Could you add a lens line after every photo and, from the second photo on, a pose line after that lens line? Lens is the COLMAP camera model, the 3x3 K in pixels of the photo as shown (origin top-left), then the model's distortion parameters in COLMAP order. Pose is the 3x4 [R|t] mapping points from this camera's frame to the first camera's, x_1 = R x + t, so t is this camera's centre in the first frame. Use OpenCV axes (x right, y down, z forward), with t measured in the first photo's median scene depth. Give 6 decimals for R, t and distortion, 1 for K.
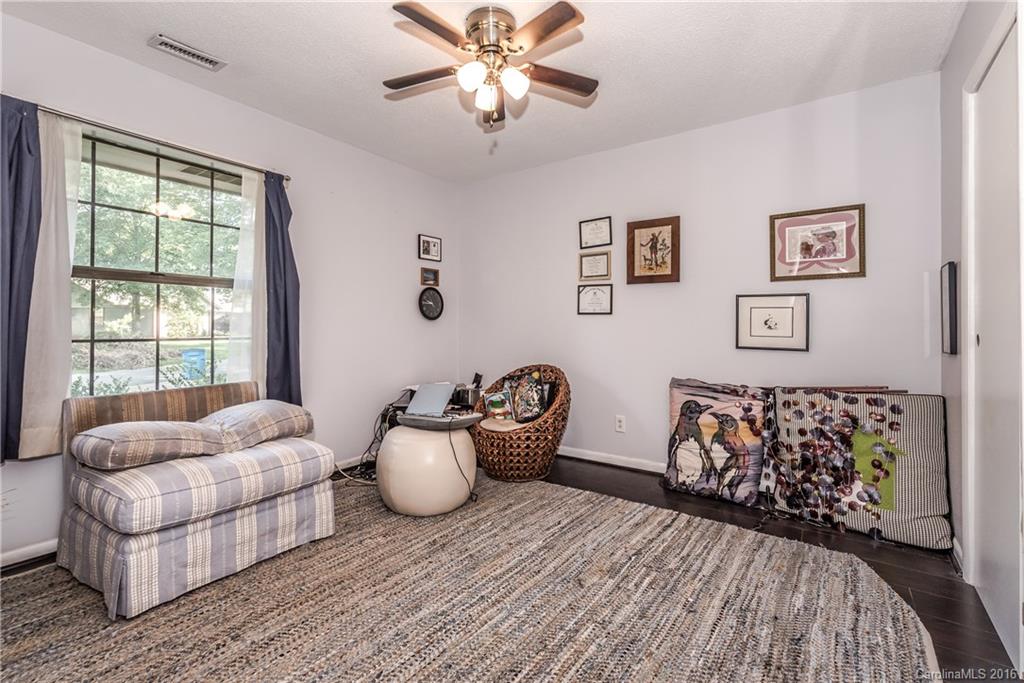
lens RADIAL K [[445.3, 0, 531.2], [0, 445.3, 324.8], [0, 0, 1]] dist [0.000761, -0.000083]
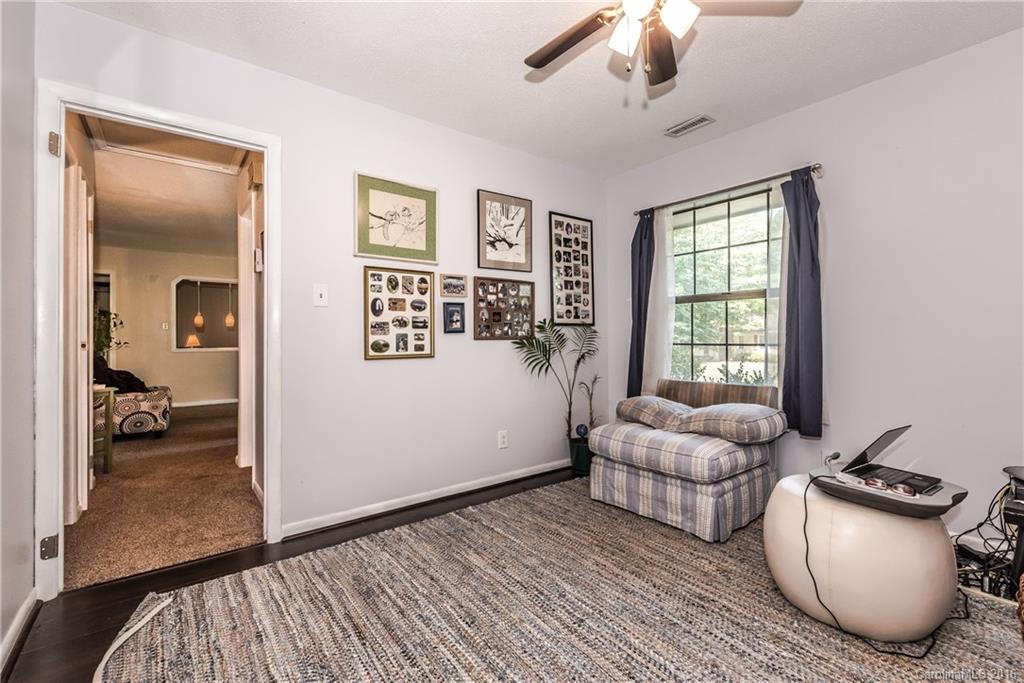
lens RADIAL K [[445.3, 0, 509.5], [0, 445.3, 340.9], [0, 0, 1]] dist [0.000761, -0.000083]
pose [[-0.310501, 0.003336, -0.950567, 0.693614], [0.009796, 0.999952, 0.000309, 0.018758], [0.950522, -0.009215, -0.310519, 0.969065]]
